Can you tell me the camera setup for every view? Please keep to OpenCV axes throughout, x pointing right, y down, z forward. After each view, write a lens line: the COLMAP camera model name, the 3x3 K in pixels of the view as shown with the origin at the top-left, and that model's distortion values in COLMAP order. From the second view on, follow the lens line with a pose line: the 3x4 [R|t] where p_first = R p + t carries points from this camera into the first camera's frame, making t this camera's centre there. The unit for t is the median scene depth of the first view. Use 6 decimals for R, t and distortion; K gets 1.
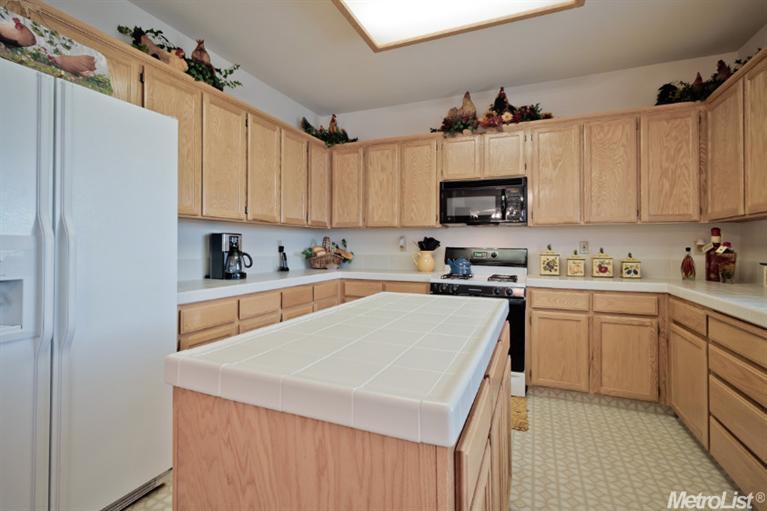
lens RADIAL K [[357.8, 0, 389.4], [0, 357.8, 240.8], [0, 0, 1]] dist [0.003831, -0.003407]
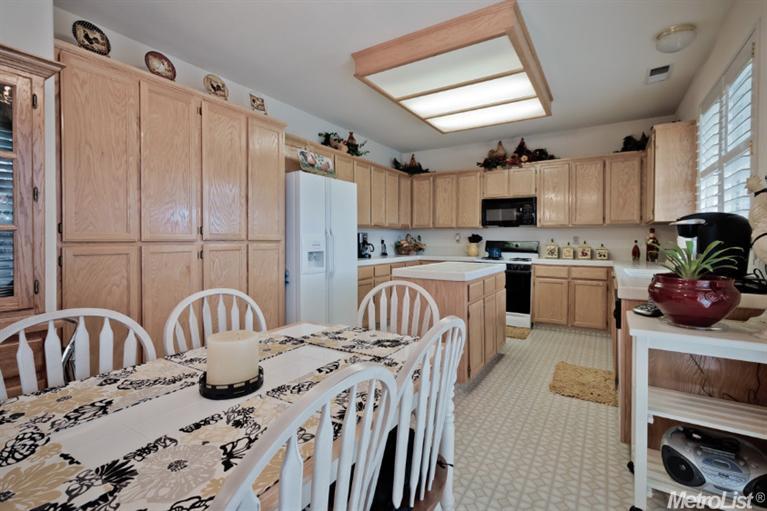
lens RADIAL K [[357.8, 0, 403.3], [0, 357.8, 248.5], [0, 0, 1]] dist [0.003831, -0.003407]
pose [[0.992642, 0.001513, -0.121079, -0.012545], [0.002836, 0.999357, 0.035739, -0.004670], [0.121055, -0.035819, 0.991999, -0.657873]]
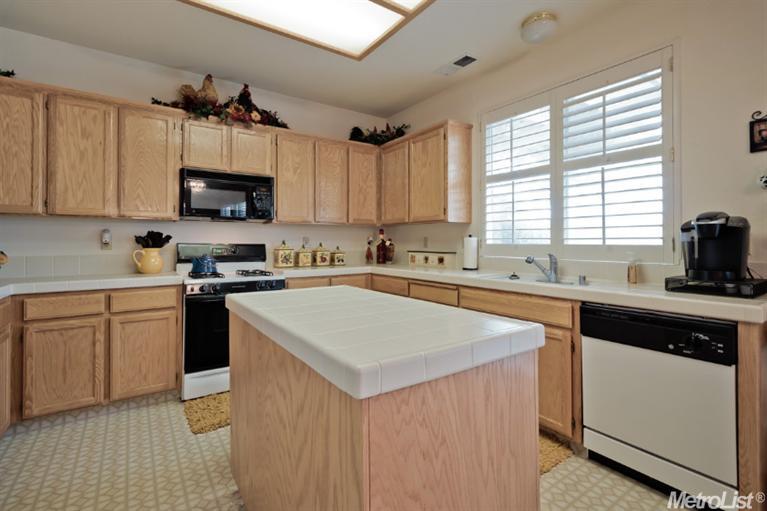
lens RADIAL K [[357.8, 0, 389.1], [0, 357.8, 239.7], [0, 0, 1]] dist [0.003831, -0.003407]
pose [[0.535925, -0.000223, 0.844266, -0.335455], [-0.007141, 0.999963, 0.004798, 0.001440], [-0.844235, -0.008600, 0.535904, 0.120336]]
